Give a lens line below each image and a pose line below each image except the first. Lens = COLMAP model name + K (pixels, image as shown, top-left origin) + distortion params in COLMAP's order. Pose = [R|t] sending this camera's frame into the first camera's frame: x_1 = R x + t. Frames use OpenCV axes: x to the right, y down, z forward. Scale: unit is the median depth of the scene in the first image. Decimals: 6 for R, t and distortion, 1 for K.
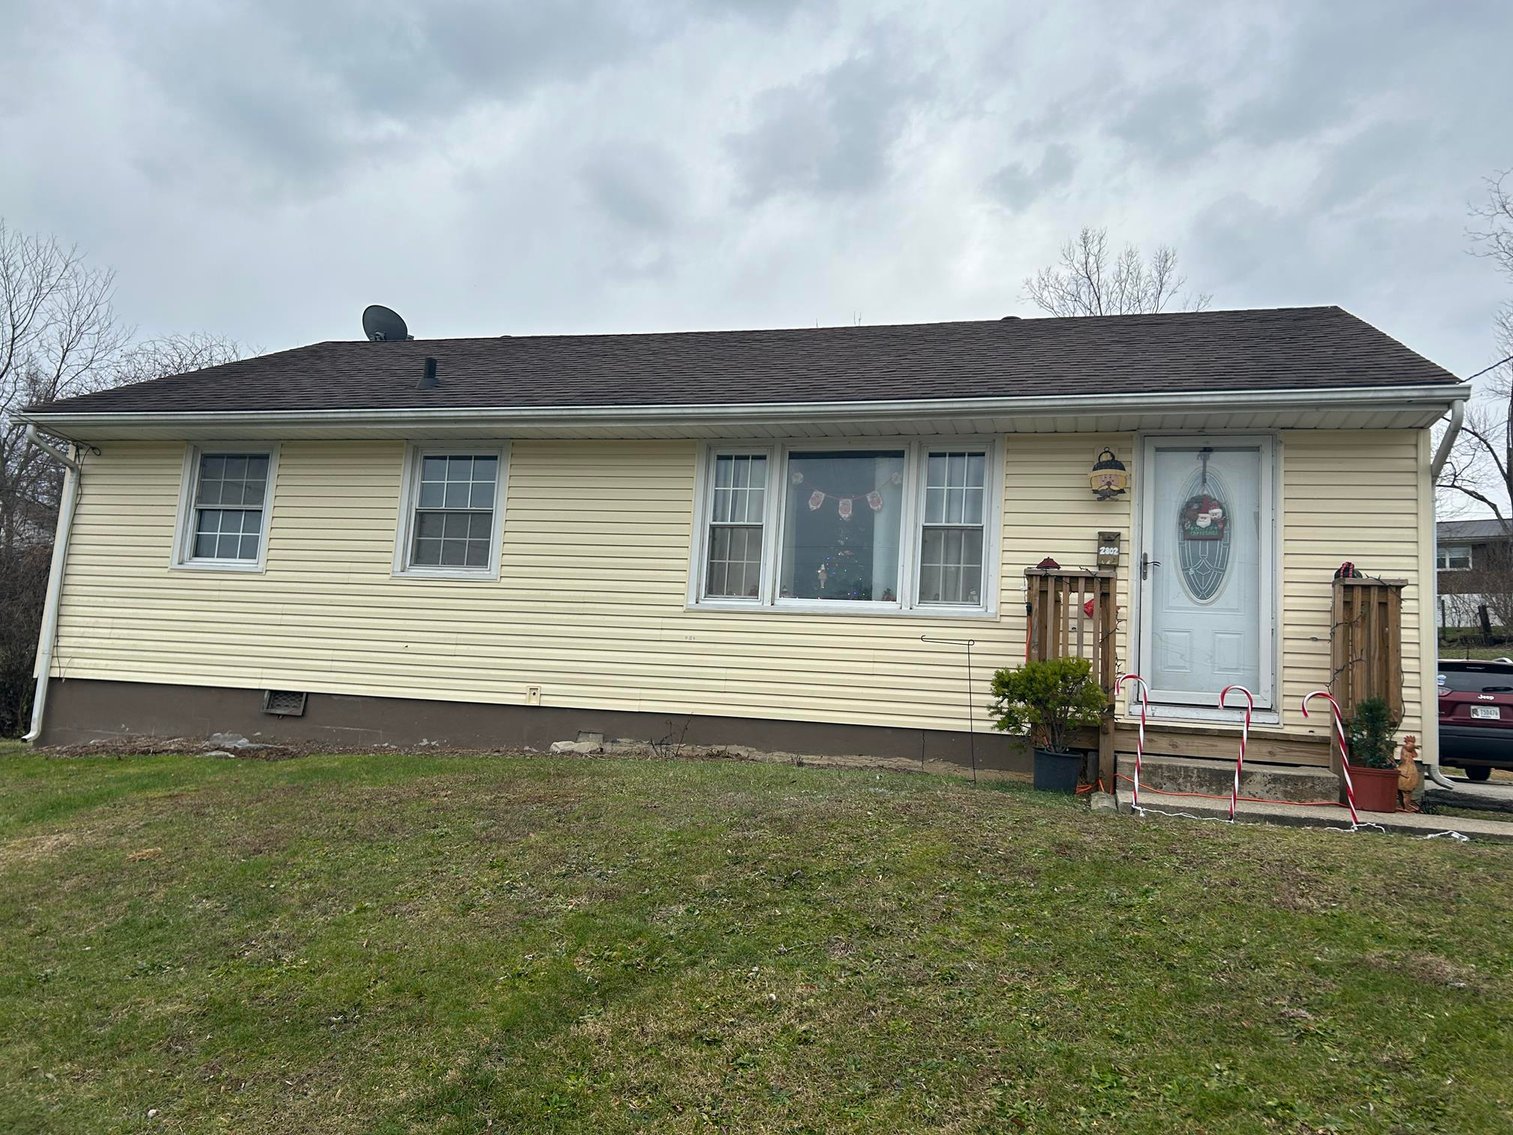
lens RADIAL K [[1139.9, 0, 756.5], [0, 1139.9, 567.5], [0, 0, 1]] dist [0.084628, -0.083618]
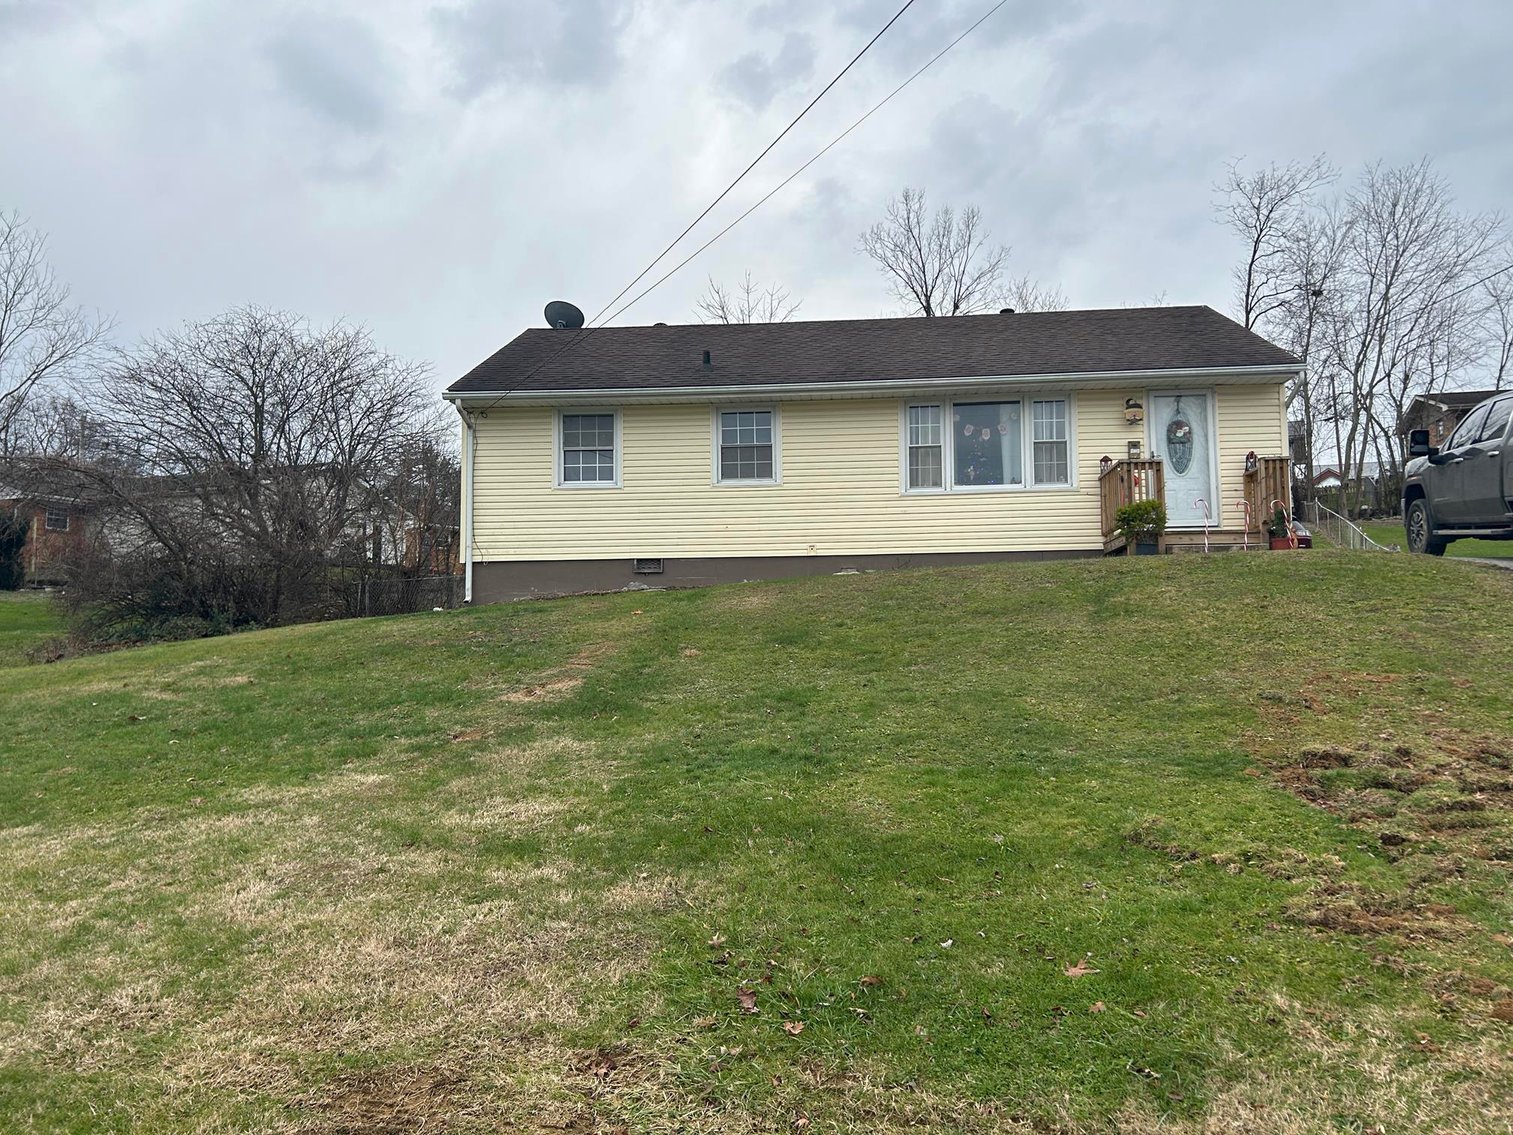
lens RADIAL K [[1139.9, 0, 756.5], [0, 1139.9, 567.5], [0, 0, 1]] dist [0.084628, -0.083618]
pose [[0.977838, -0.059876, 0.200619, -0.649984], [0.047145, 0.996594, 0.067652, 0.018233], [-0.203986, -0.056695, 0.977331, -0.702092]]
